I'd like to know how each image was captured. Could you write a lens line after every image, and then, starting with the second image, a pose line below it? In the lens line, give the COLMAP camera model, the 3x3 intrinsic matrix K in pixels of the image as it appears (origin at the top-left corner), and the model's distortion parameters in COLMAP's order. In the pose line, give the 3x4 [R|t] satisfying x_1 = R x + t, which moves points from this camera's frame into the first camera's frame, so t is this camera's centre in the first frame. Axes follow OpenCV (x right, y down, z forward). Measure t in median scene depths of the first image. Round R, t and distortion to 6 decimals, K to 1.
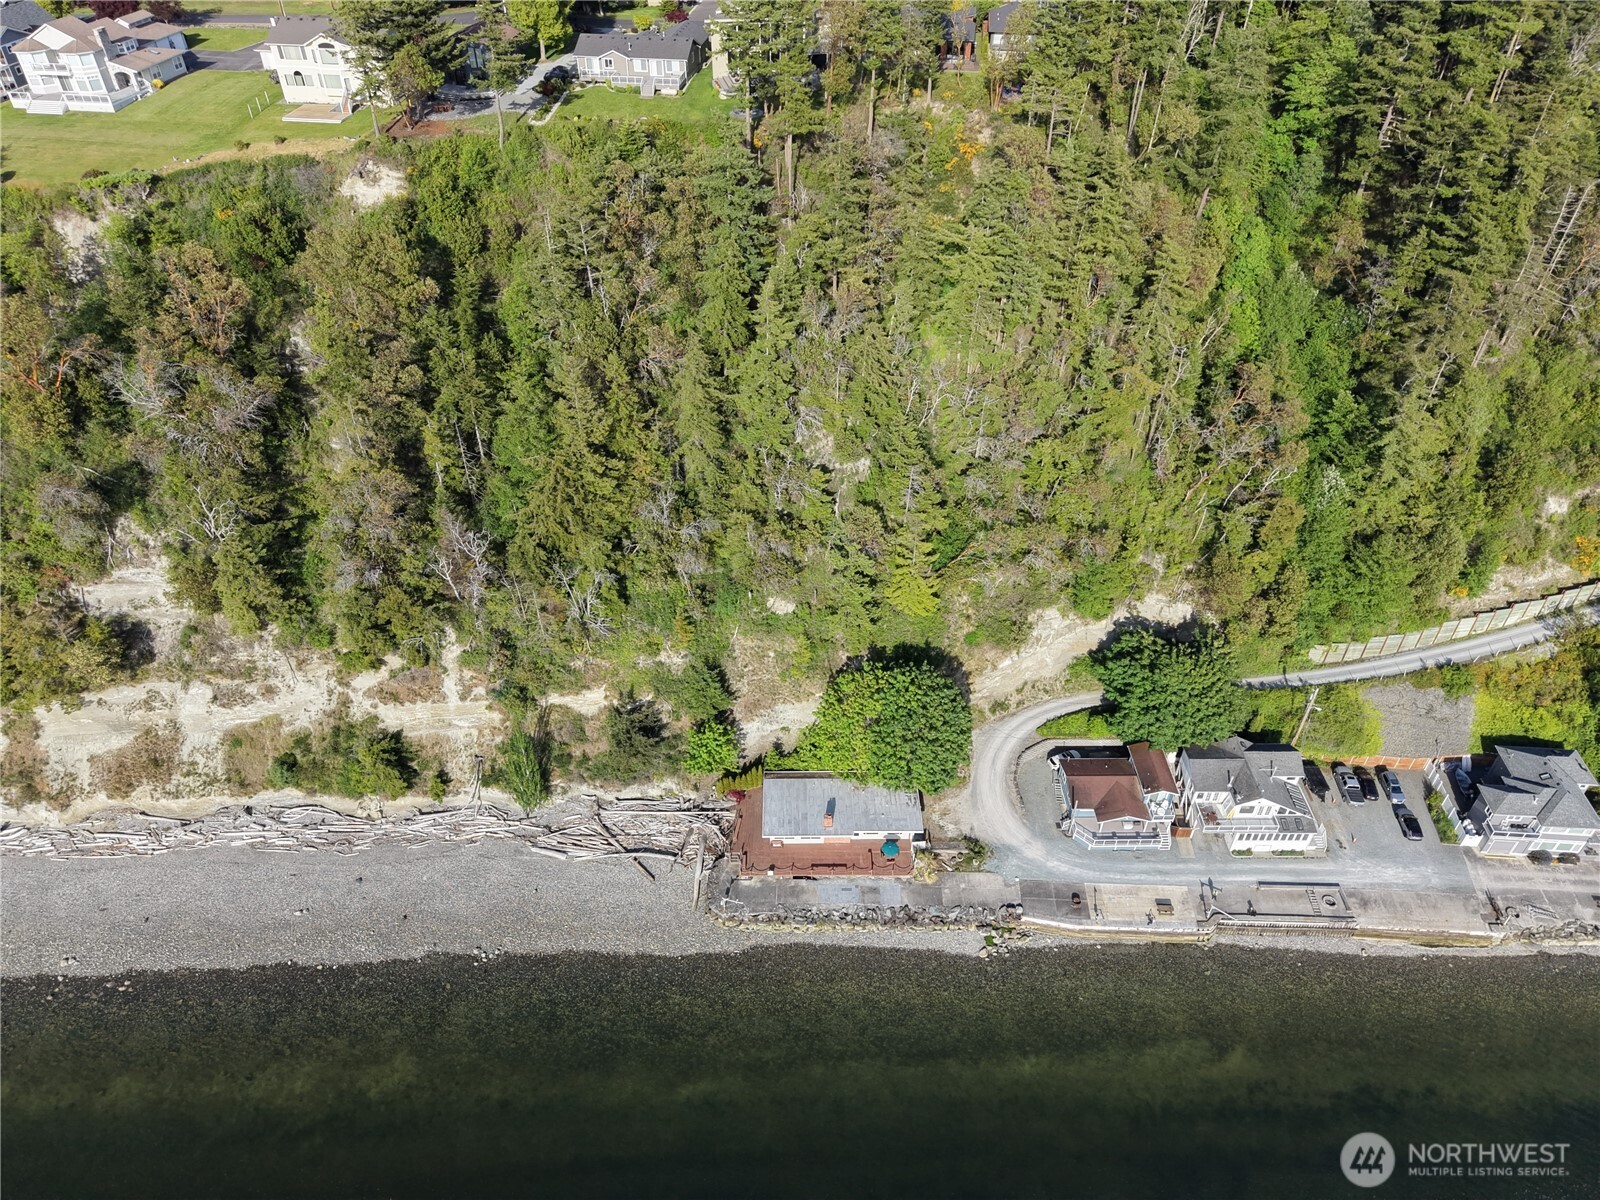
lens RADIAL K [[1088.4, 0, 800.0], [0, 1088.4, 600.0], [0, 0, 1]] dist [0.074352, -0.087002]
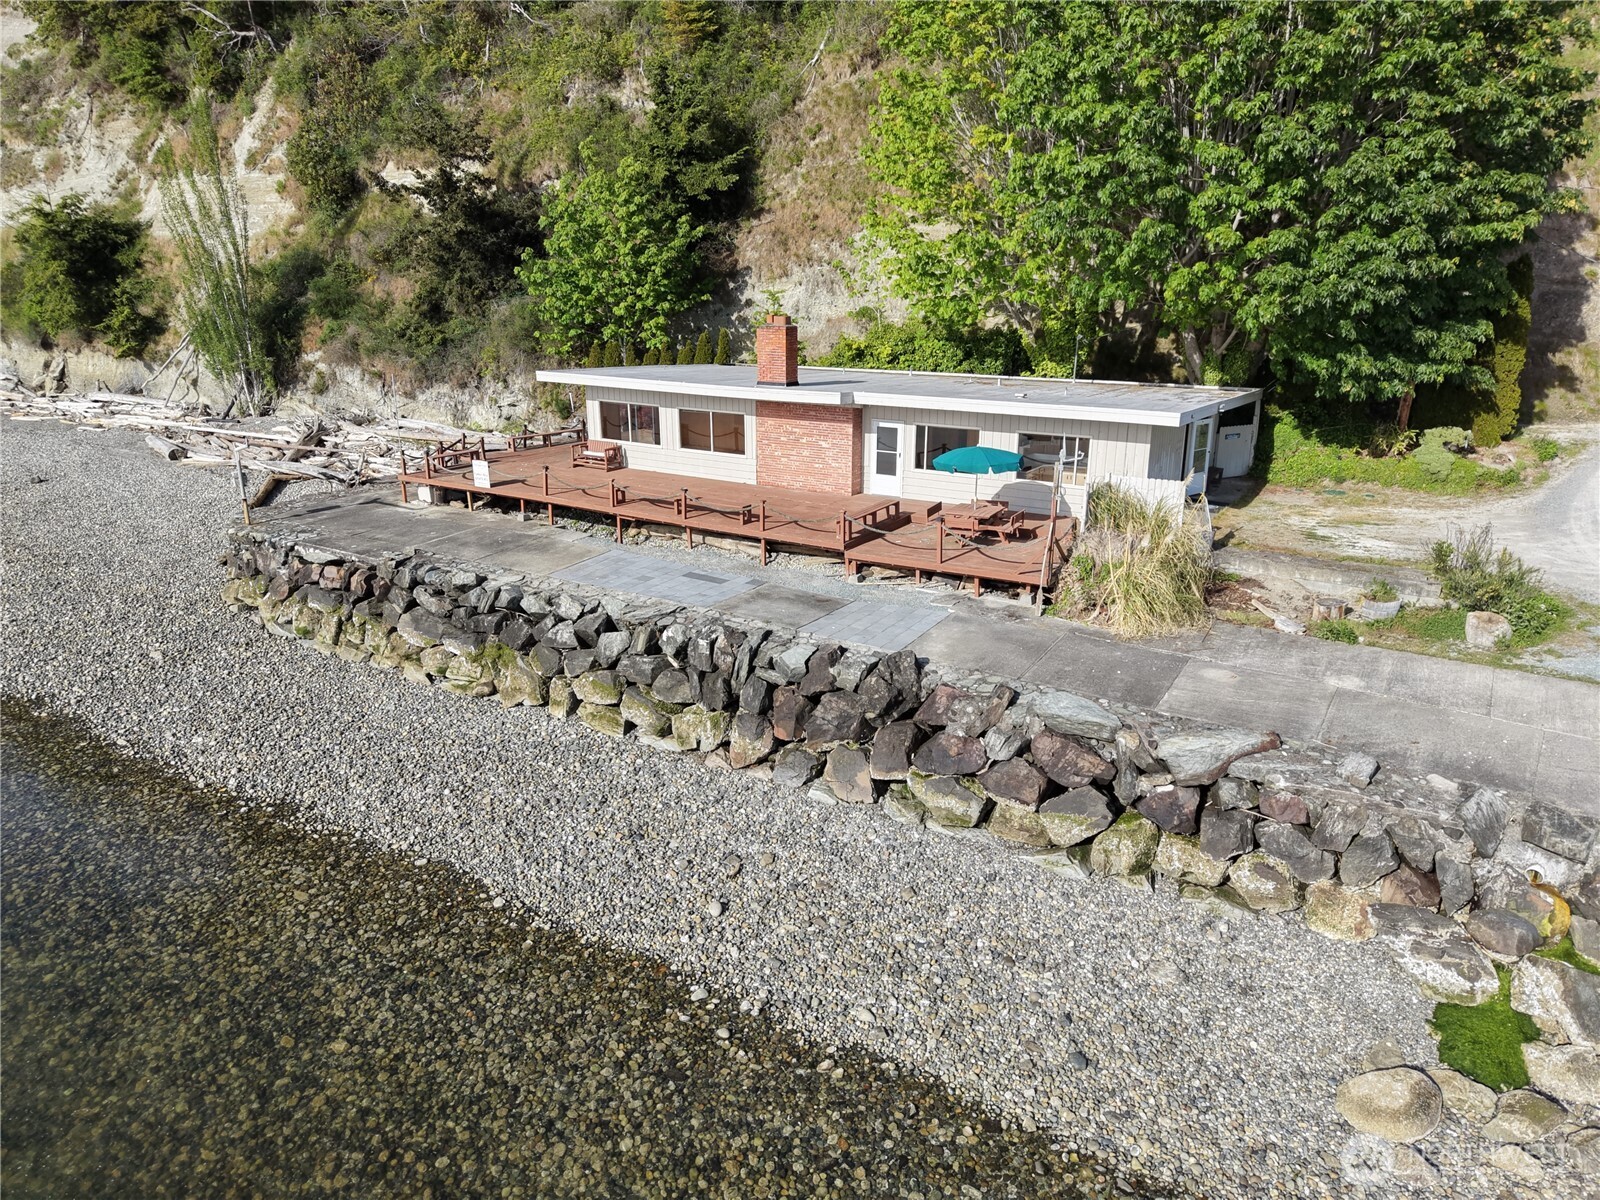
lens RADIAL K [[1102.2, 0, 800.0], [0, 1102.2, 600.0], [0, 0, 1]] dist [0.021068, -0.025808]
pose [[0.831712, 0.153888, -0.533454, 0.162312], [-0.340095, 0.900670, -0.270425, 0.304821], [0.438851, 0.406341, 0.801434, 0.812092]]
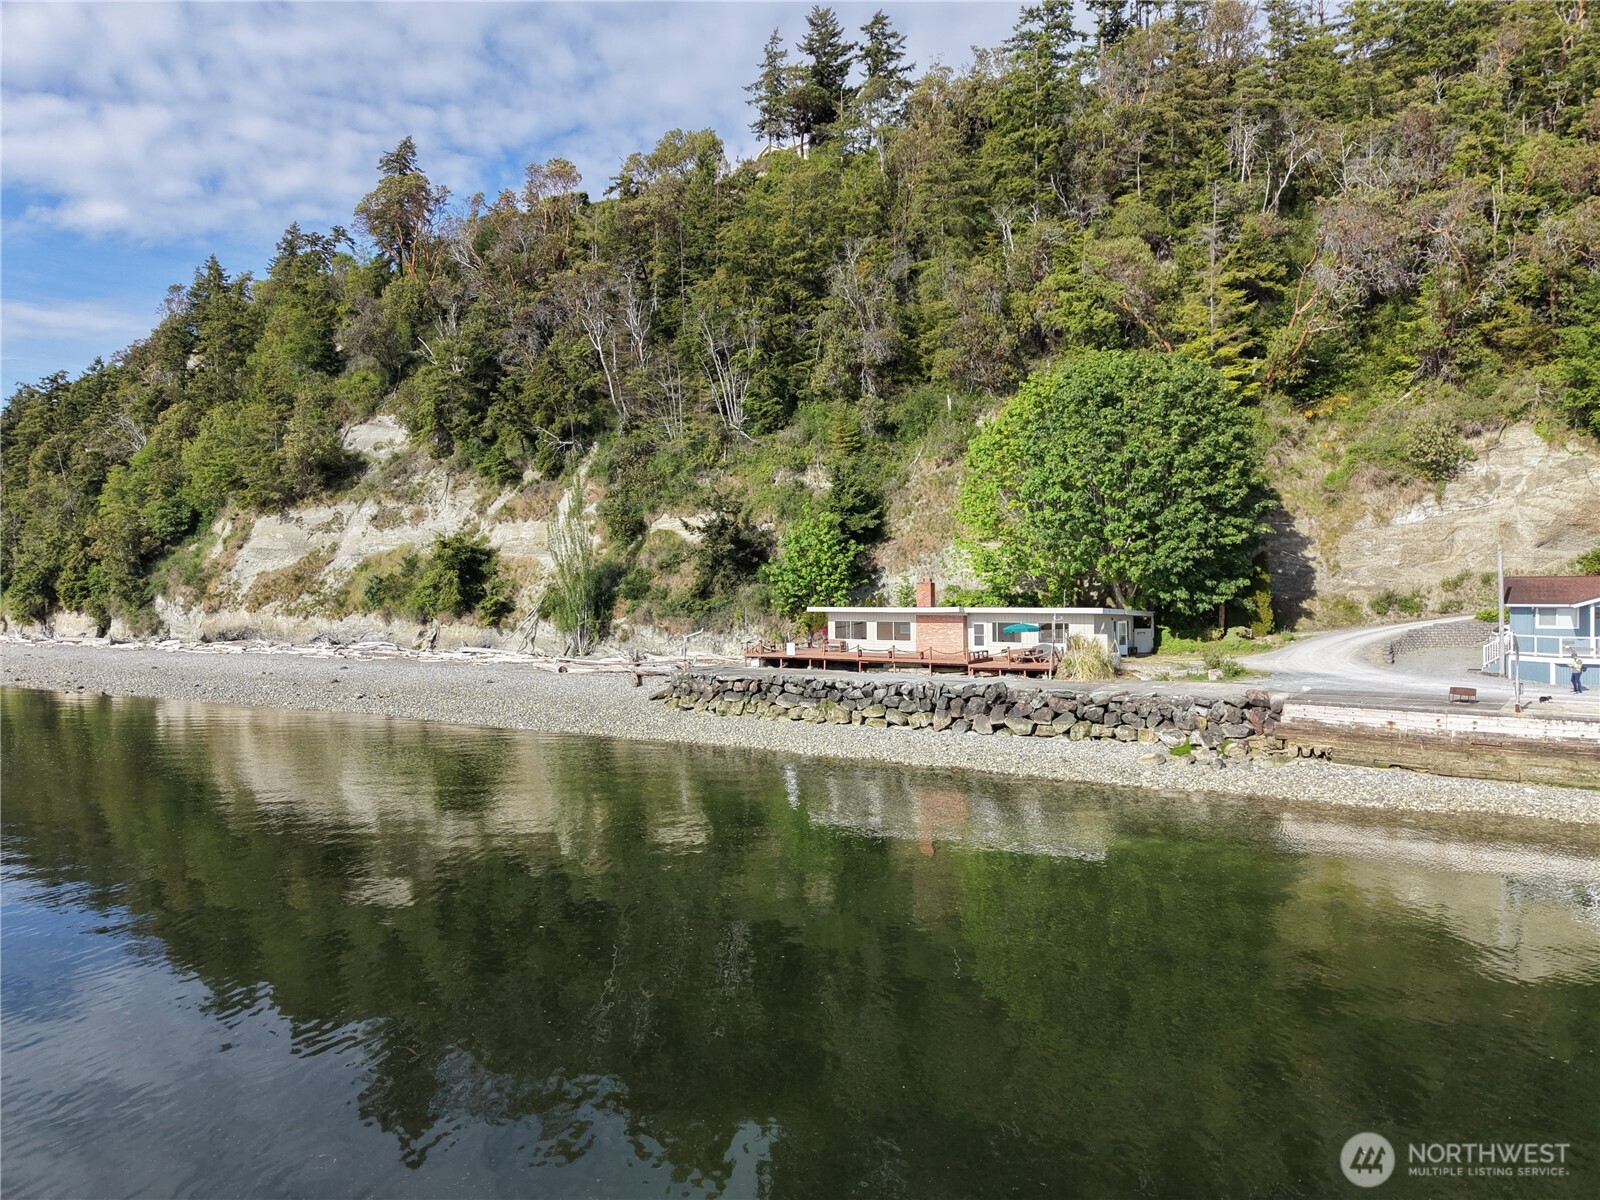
lens RADIAL K [[1088.4, 0, 800.0], [0, 1088.4, 600.0], [0, 0, 1]] dist [0.074352, -0.087002]
pose [[0.819258, -0.009099, -0.573354, 0.270057], [-0.348902, 0.785582, -0.511008, 0.479401], [0.455065, 0.618691, 0.640419, 0.623597]]
